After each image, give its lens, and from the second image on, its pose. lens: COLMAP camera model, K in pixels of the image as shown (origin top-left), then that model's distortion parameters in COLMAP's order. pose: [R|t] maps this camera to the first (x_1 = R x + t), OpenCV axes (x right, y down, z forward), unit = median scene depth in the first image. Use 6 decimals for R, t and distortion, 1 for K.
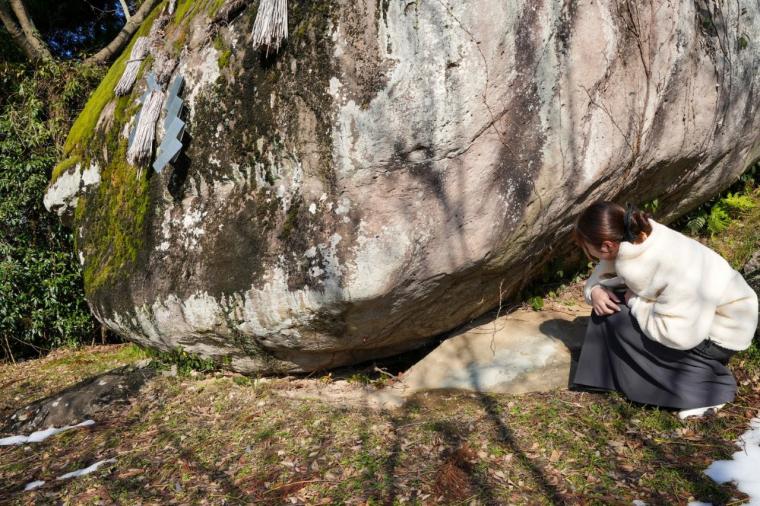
lens RADIAL K [[629.0, 0, 380.0], [0, 629.0, 253.0], [0, 0, 1]] dist [-0.075693, -0.000864]
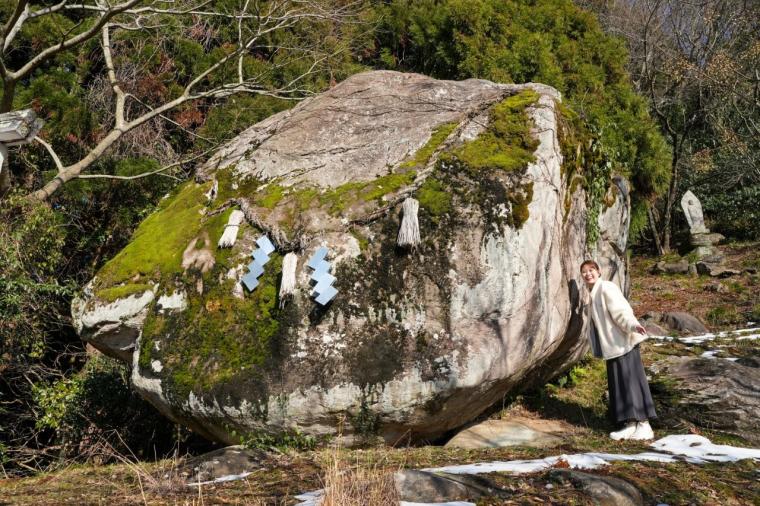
lens RADIAL K [[731.4, 0, 380.0], [0, 731.4, 253.0], [0, 0, 1]] dist [-0.004470, -0.000960]
pose [[0.864778, 0.187646, 0.465778, -1.220005], [-0.031724, 0.946119, -0.322260, 0.369755], [-0.501152, 0.263907, 0.824136, -0.691354]]
